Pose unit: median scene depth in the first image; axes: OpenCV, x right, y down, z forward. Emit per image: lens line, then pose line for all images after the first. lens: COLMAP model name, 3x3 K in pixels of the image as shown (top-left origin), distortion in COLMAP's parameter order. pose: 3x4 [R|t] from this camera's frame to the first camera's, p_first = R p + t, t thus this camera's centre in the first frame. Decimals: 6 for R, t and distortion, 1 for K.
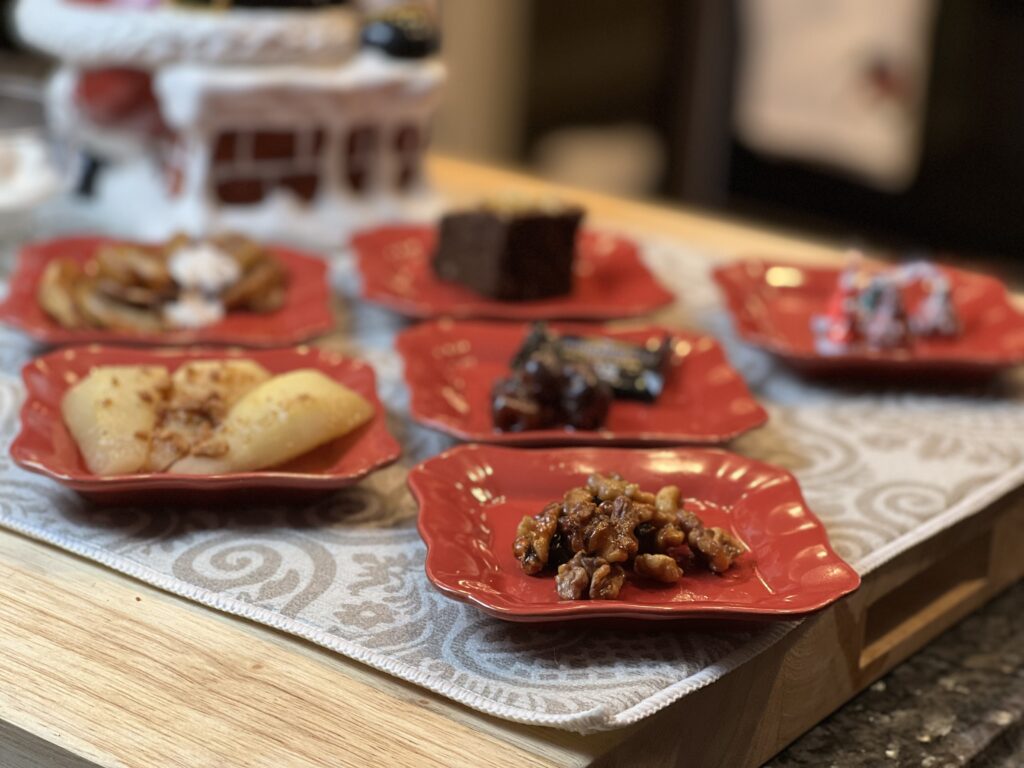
lens RADIAL K [[2317.2, 0, 512.0], [0, 2317.2, 384.0], [0, 0, 1]] dist [0.005210, 0.940926]
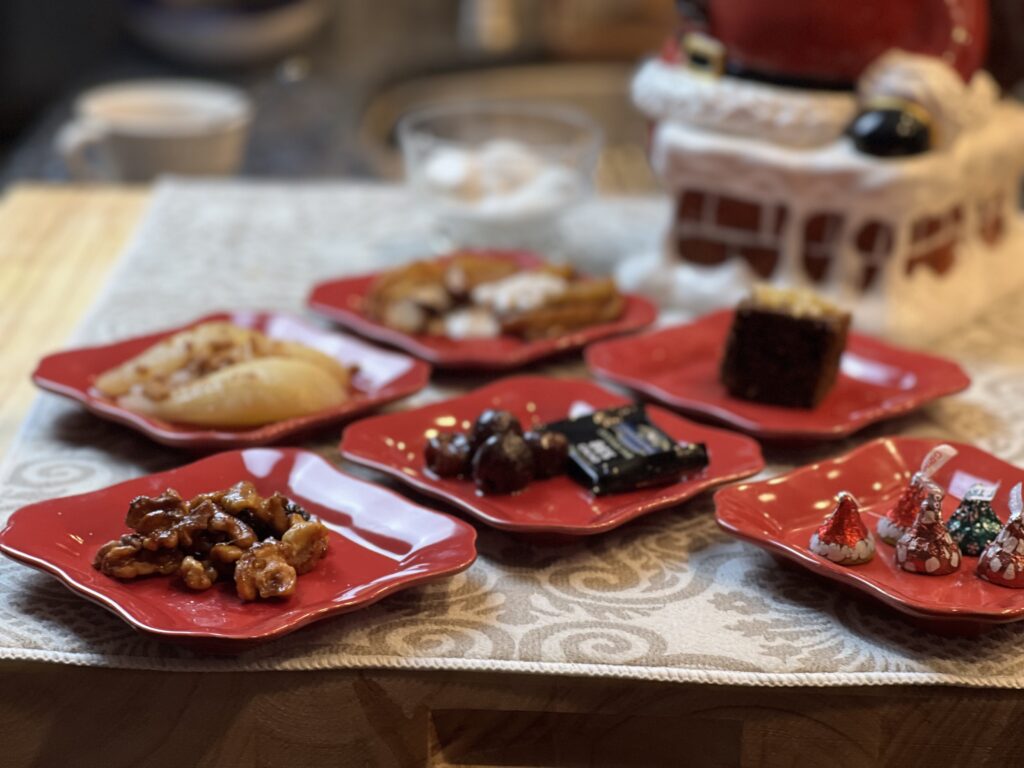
lens RADIAL K [[2317.2, 0, 512.0], [0, 2317.2, 384.0], [0, 0, 1]] dist [0.005210, 0.940926]
pose [[0.591304, 0.230638, -0.772765, 0.911148], [-0.271315, 0.959268, 0.078696, -0.120279], [0.759440, 0.163129, 0.629794, 0.424895]]
